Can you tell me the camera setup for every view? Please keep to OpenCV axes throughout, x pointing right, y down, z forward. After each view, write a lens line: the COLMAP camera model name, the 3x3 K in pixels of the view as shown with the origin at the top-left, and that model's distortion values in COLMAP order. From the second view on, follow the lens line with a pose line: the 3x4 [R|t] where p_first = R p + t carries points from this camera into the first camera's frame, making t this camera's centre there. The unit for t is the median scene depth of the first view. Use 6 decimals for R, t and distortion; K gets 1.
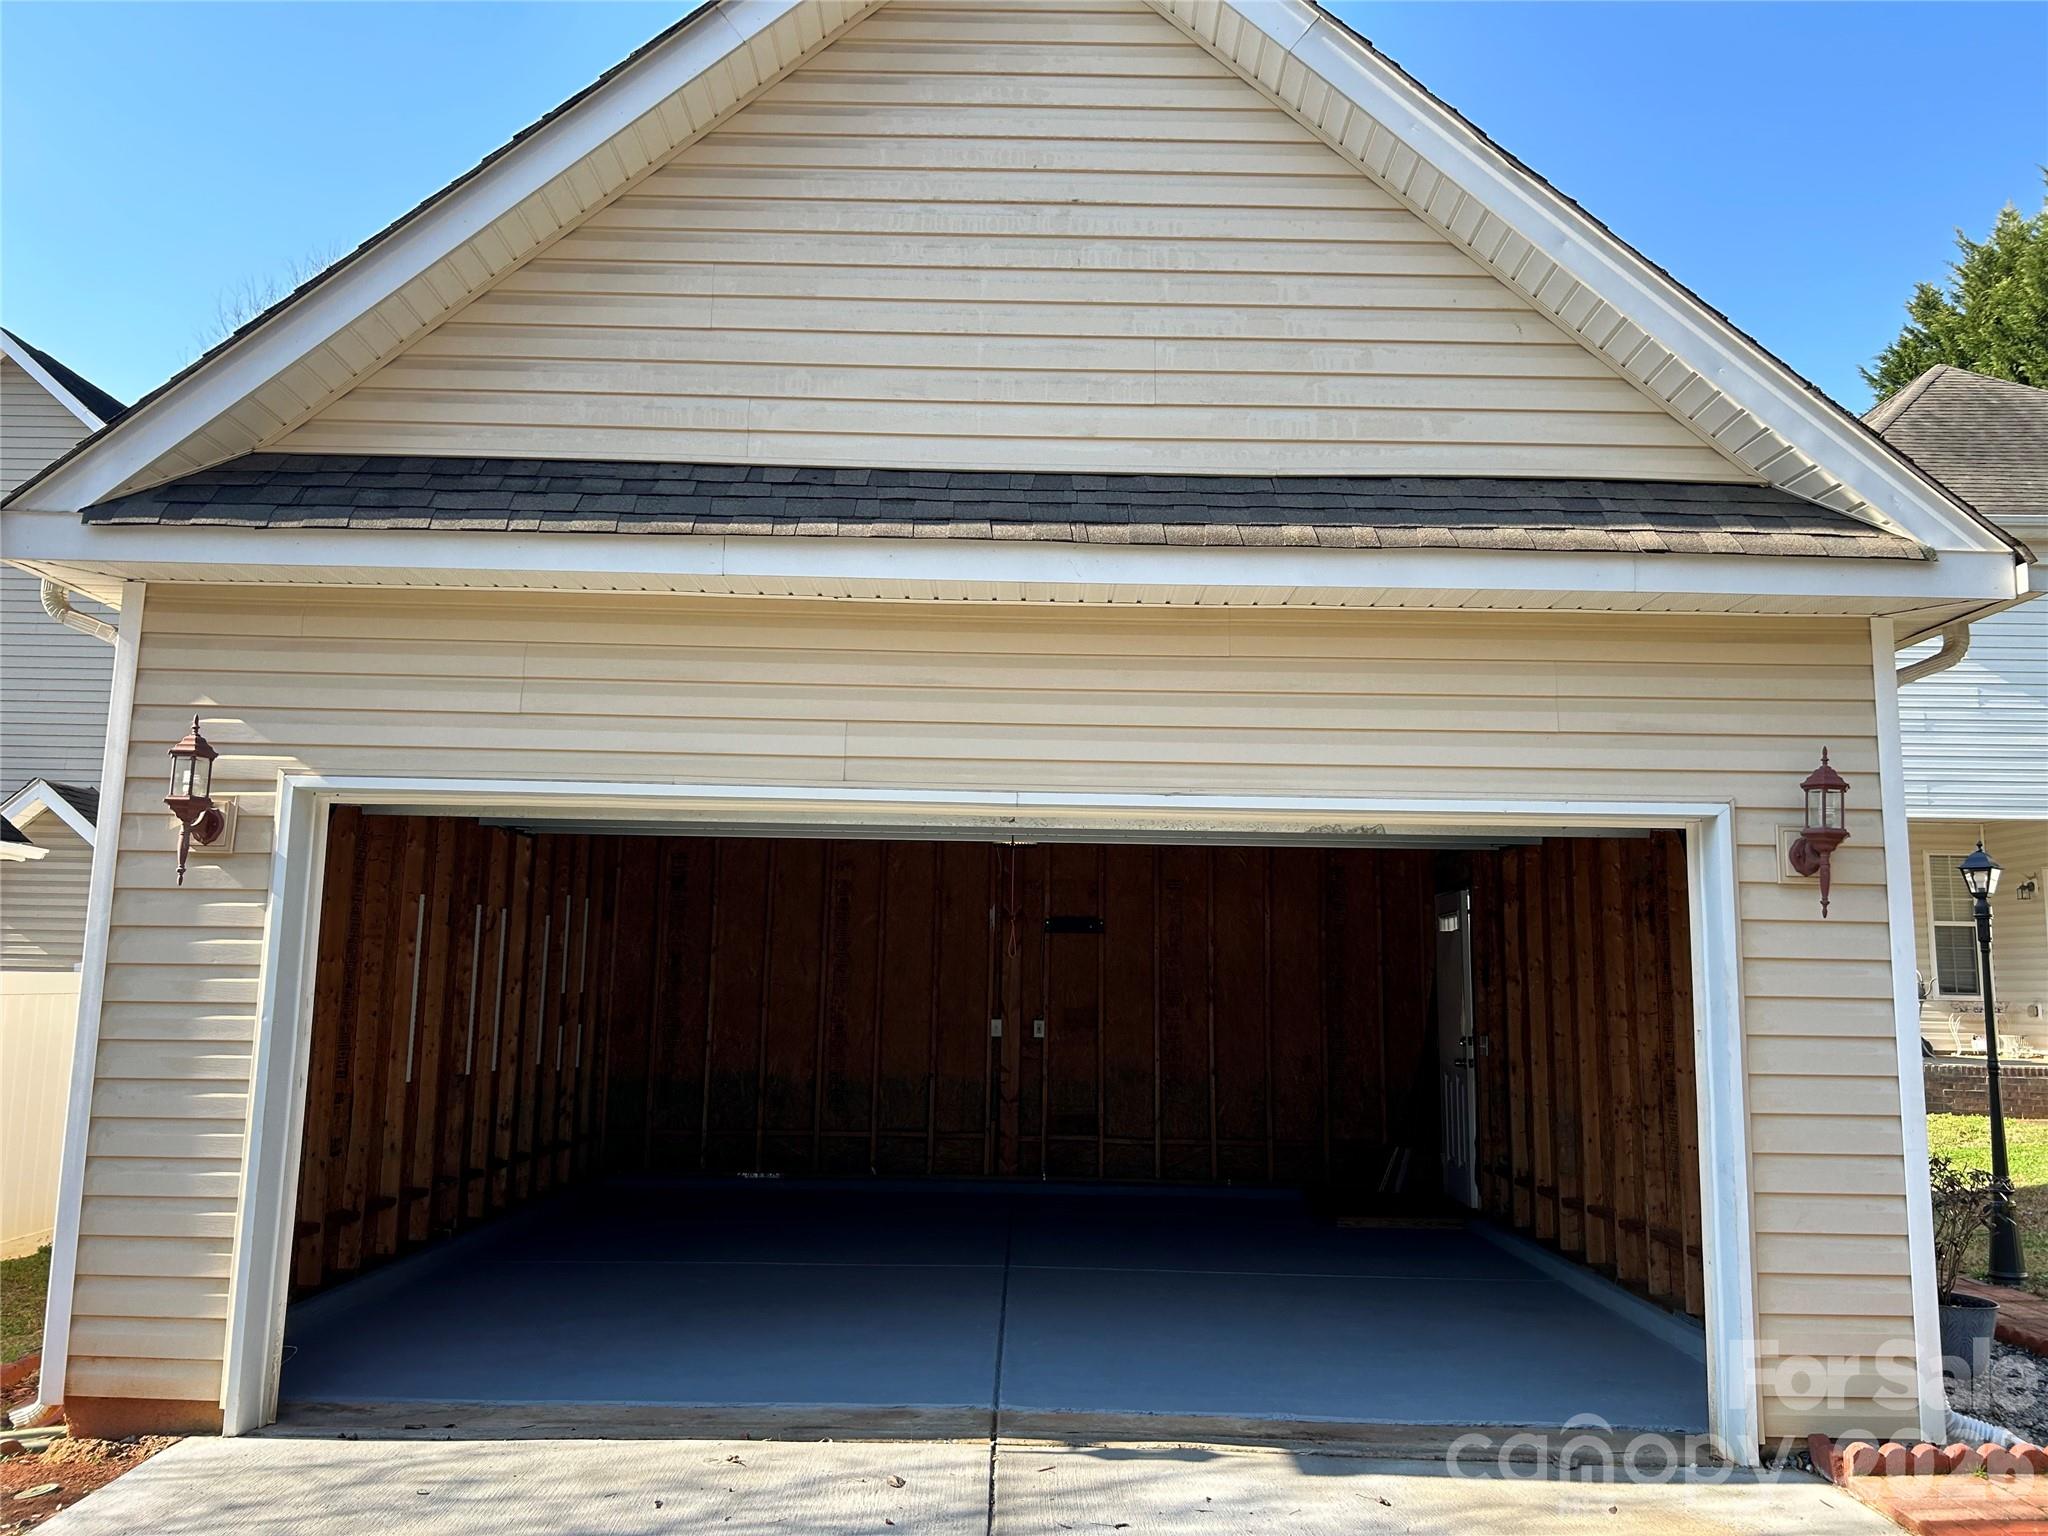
lens RADIAL K [[1505.5, 0, 1024.0], [0, 1505.5, 768.0], [0, 0, 1]] dist [0.050274, -0.053098]
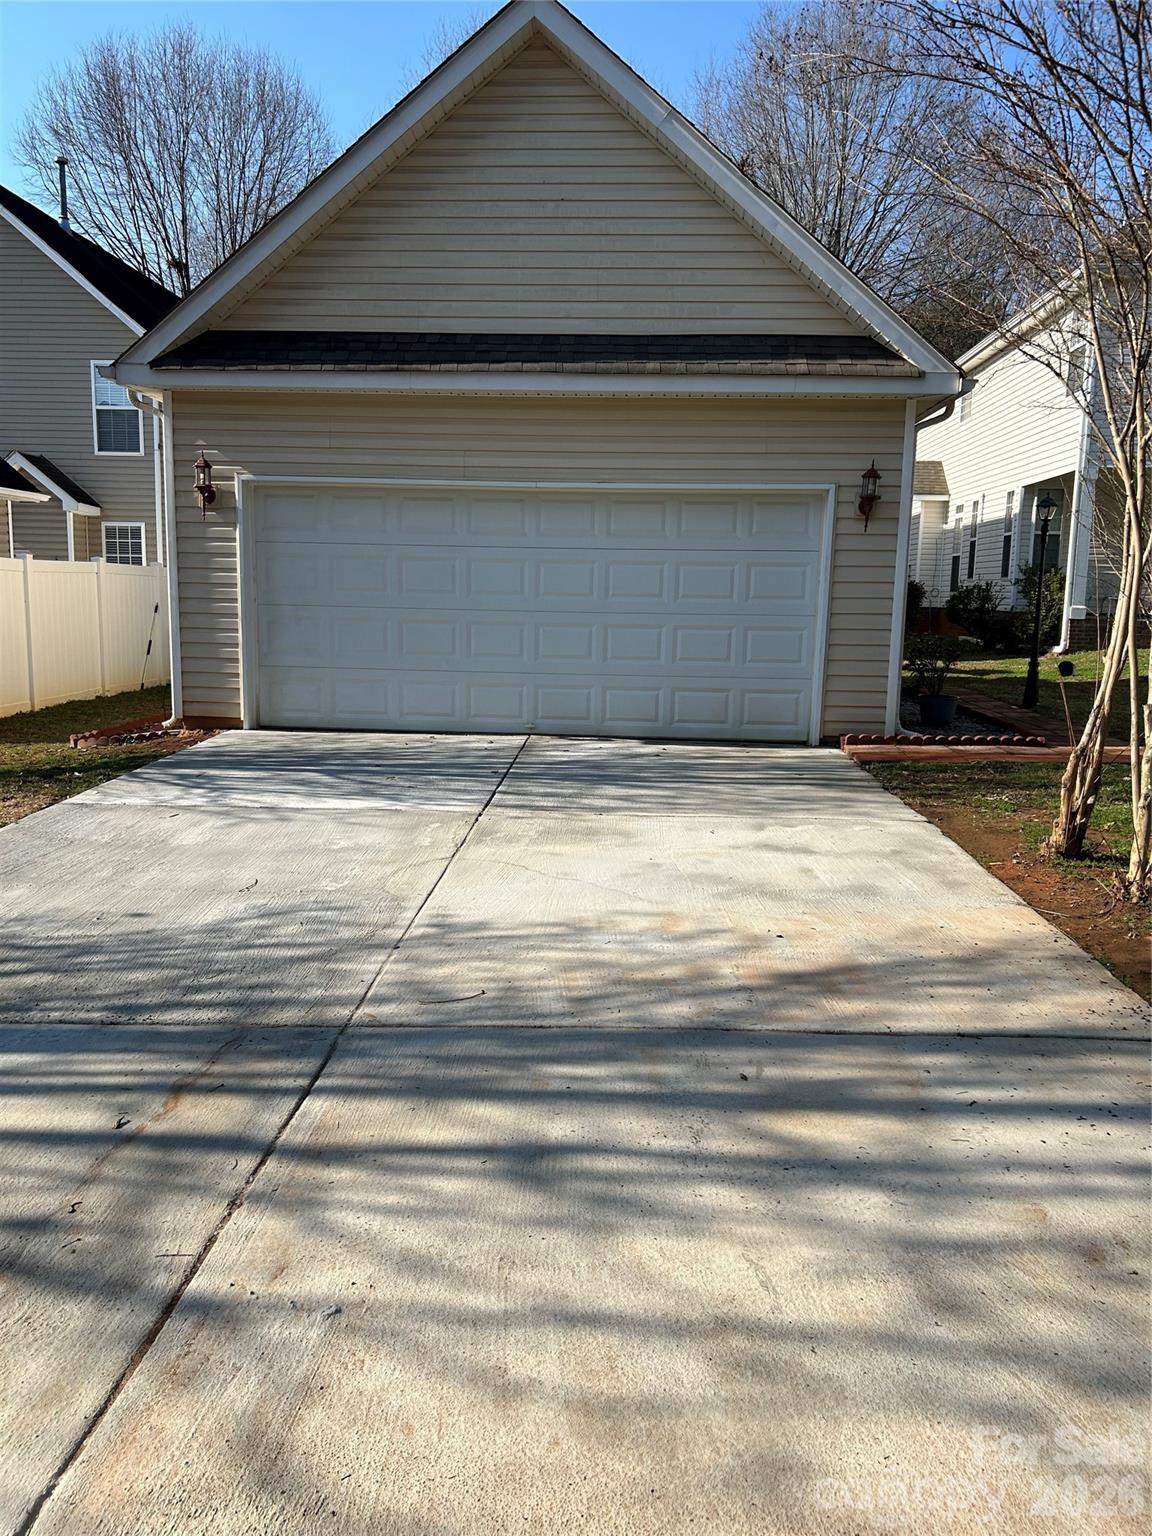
lens RADIAL K [[1147.9, 0, 589.0], [0, 1147.9, 770.4], [0, 0, 1]] dist [0.052941, -0.146870]
pose [[0.998889, 0.006929, -0.046605, 0.166828], [0.006497, 0.959424, 0.281892, -0.057626], [0.046667, -0.281881, 0.958314, -0.879151]]
